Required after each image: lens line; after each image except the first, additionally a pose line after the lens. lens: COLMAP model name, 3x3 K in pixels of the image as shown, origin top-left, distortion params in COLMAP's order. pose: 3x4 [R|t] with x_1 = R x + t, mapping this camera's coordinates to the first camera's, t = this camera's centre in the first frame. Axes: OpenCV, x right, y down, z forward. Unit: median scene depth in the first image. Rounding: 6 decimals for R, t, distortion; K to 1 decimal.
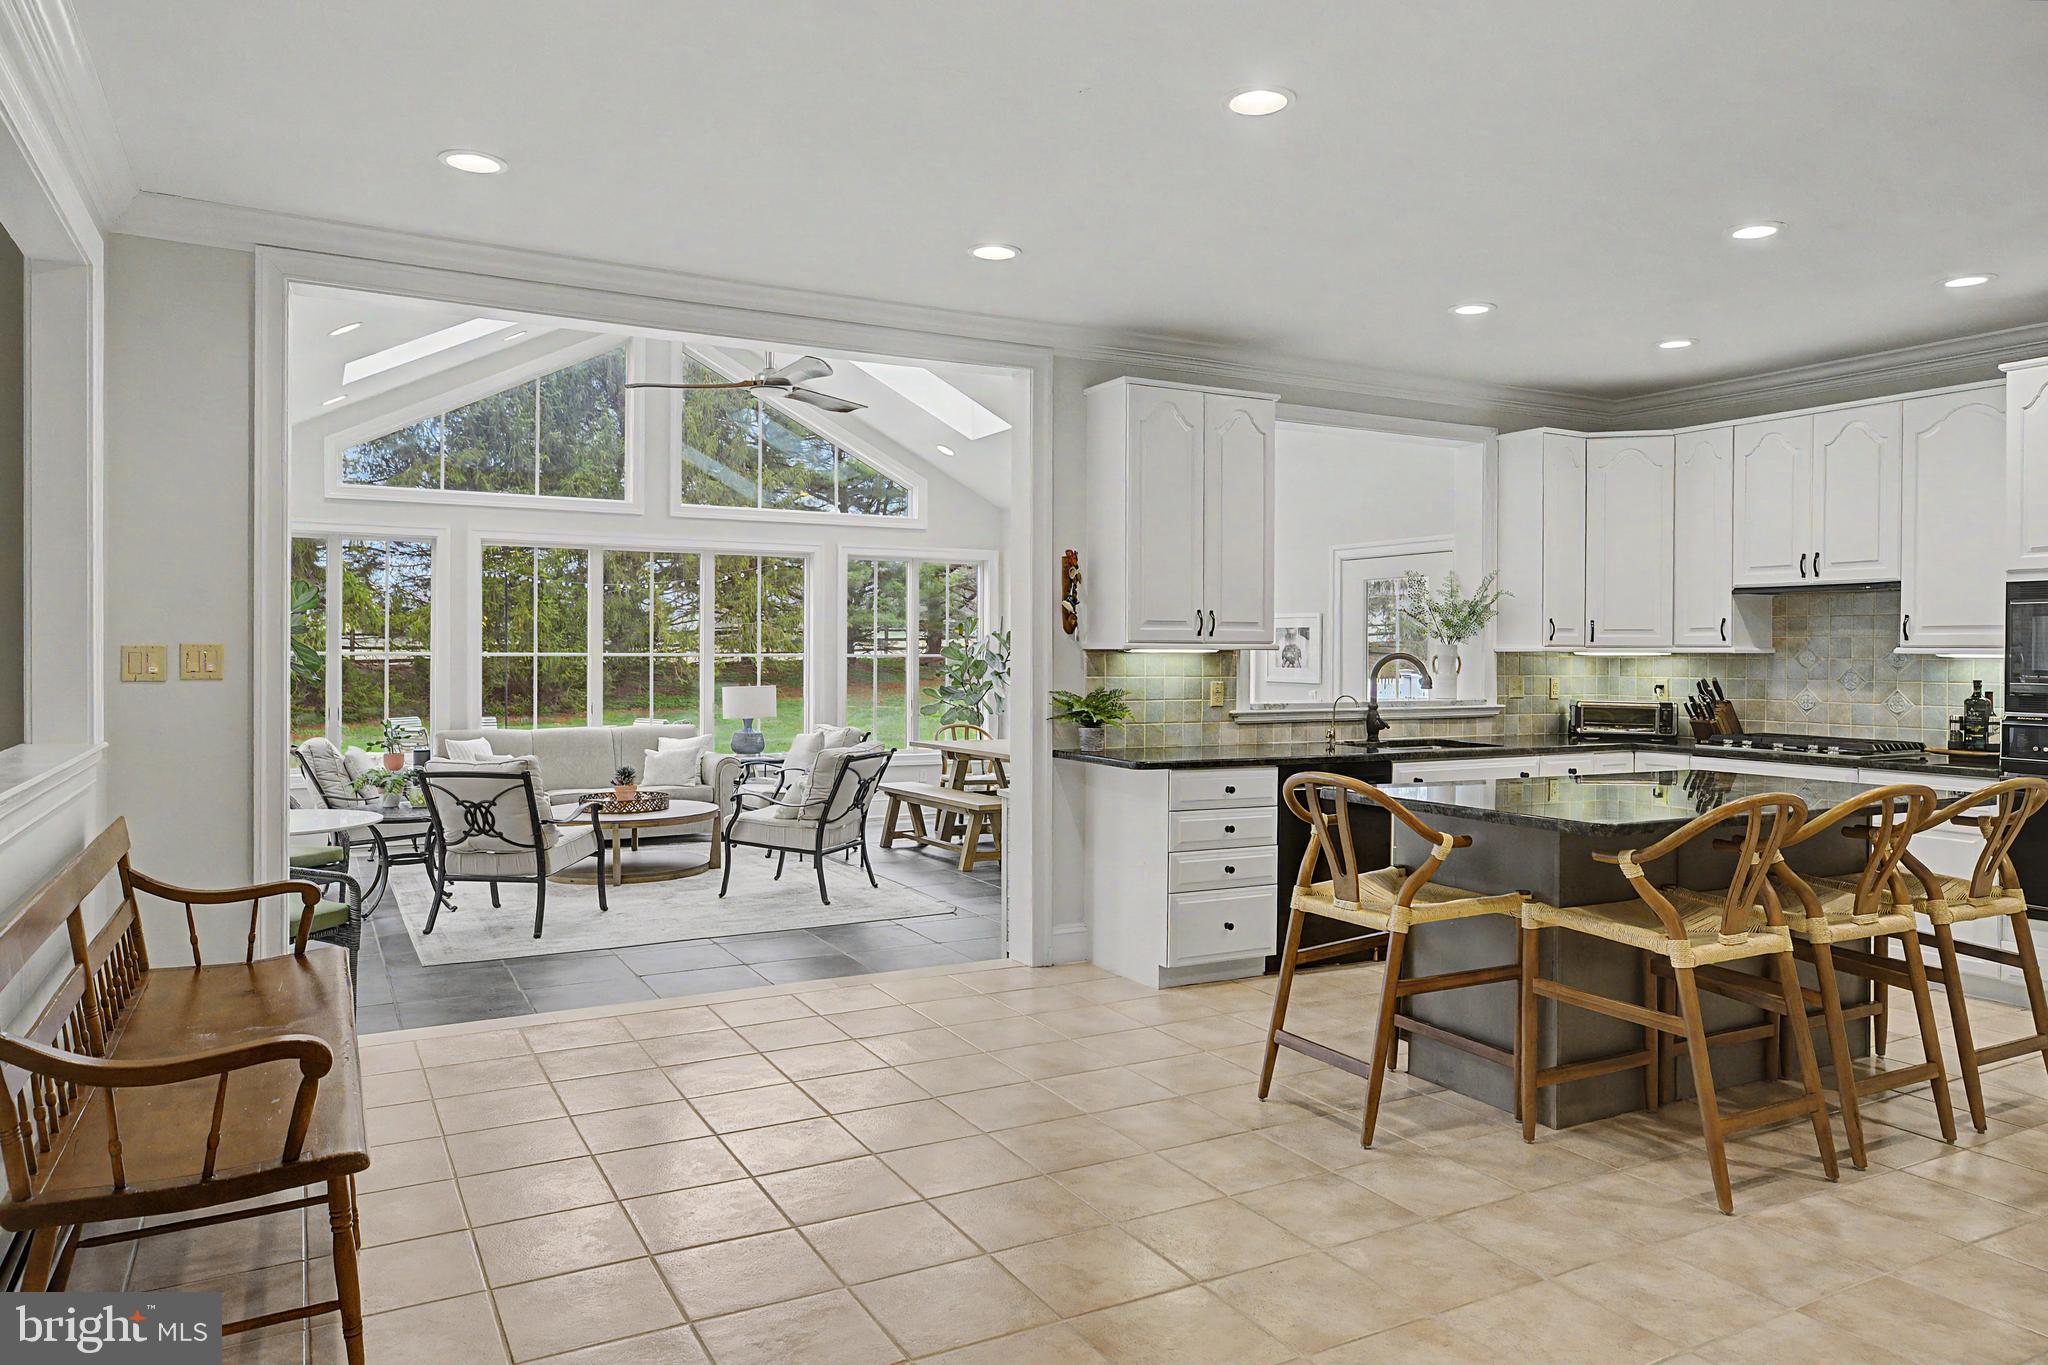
lens RADIAL K [[1330.9, 0, 1027.2], [0, 1330.9, 653.5], [0, 0, 1]] dist [-0.005429, 0.000525]
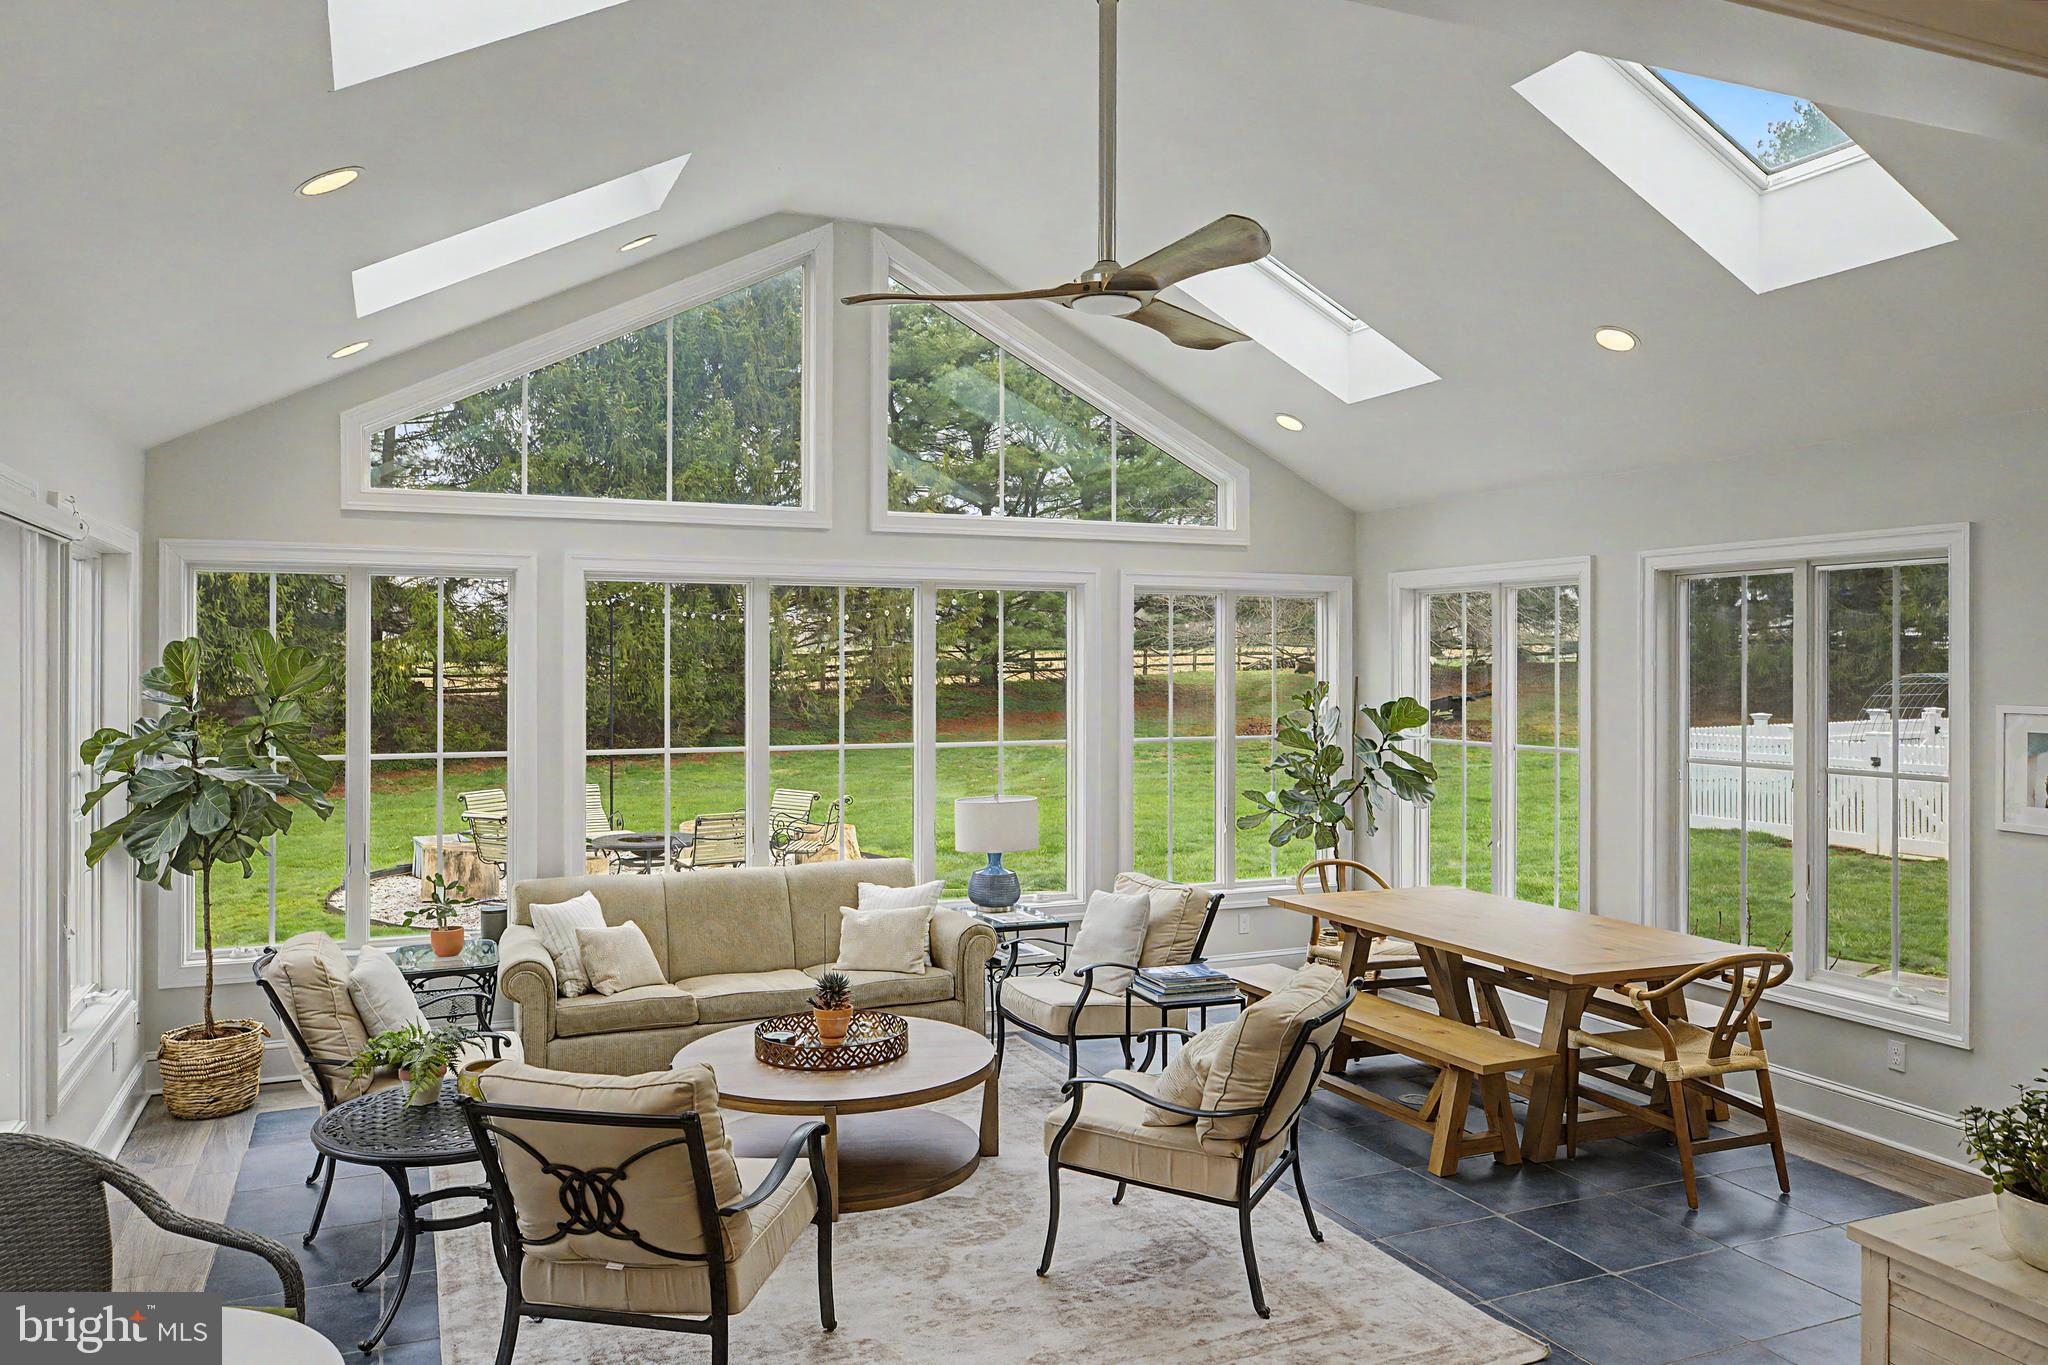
lens RADIAL K [[1454.3, 0, 1026.7], [0, 1454.3, 672.4], [0, 0, 1]] dist [0.000531, 0.000778]
pose [[0.995966, -0.000882, -0.089724, -0.232319], [0.001302, 0.999988, 0.004620, -0.068026], [0.089718, -0.004718, 0.995956, 0.550448]]
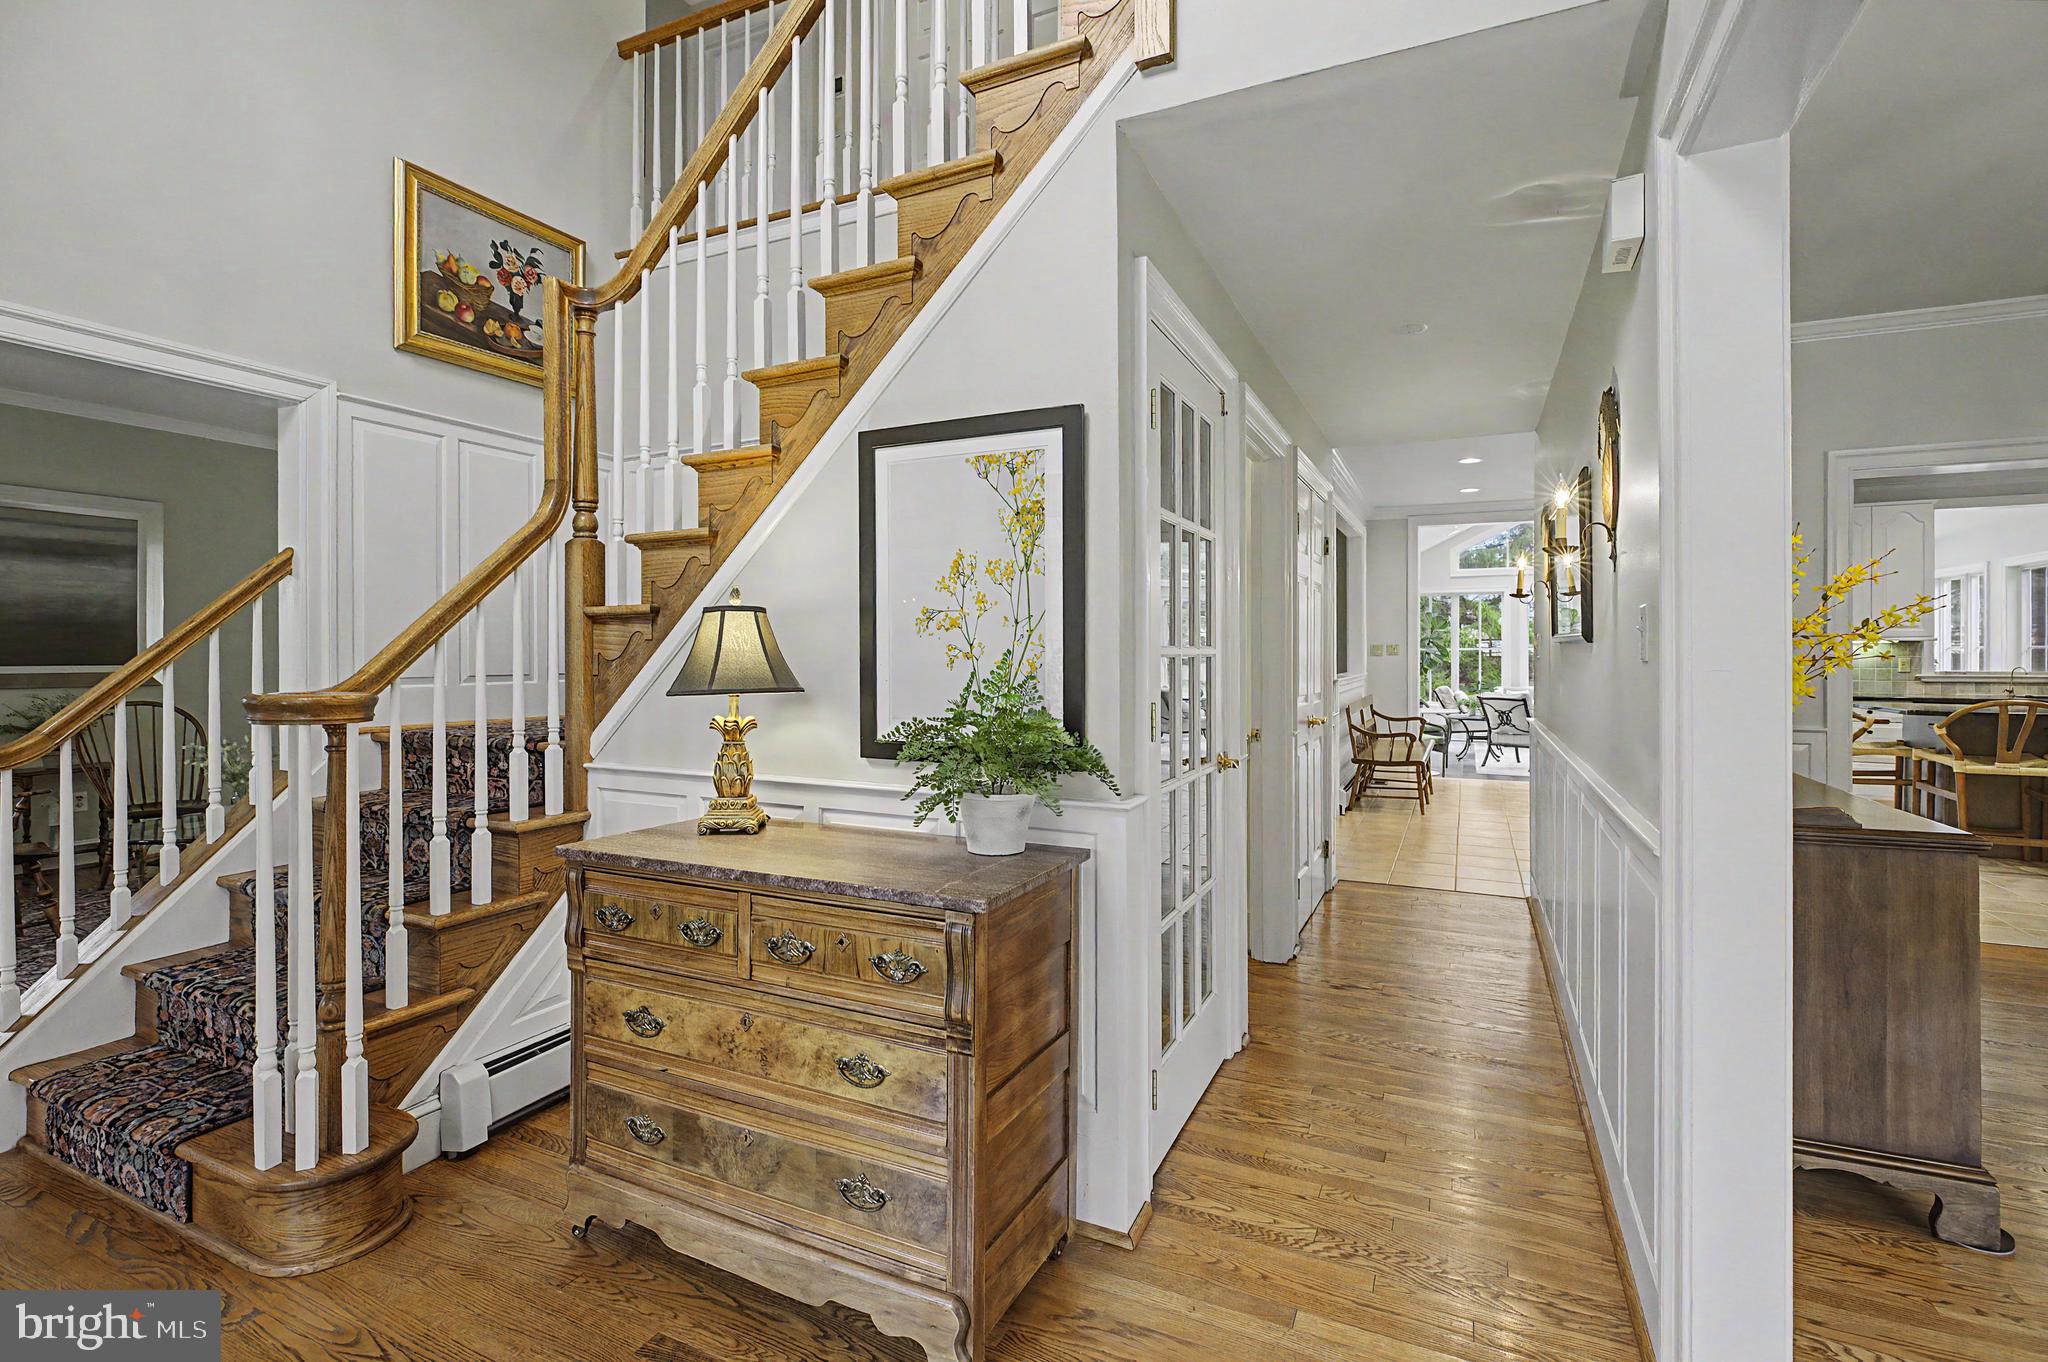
lens RADIAL K [[922.5, 0, 1030.2], [0, 922.5, 649.7], [0, 0, 1]] dist [0.000387, 0.000103]
pose [[0.586809, -0.007682, -0.809689, 0.445143], [0.004248, 0.999970, -0.006409, 0.011513], [0.809715, 0.000321, 0.586824, -0.675840]]
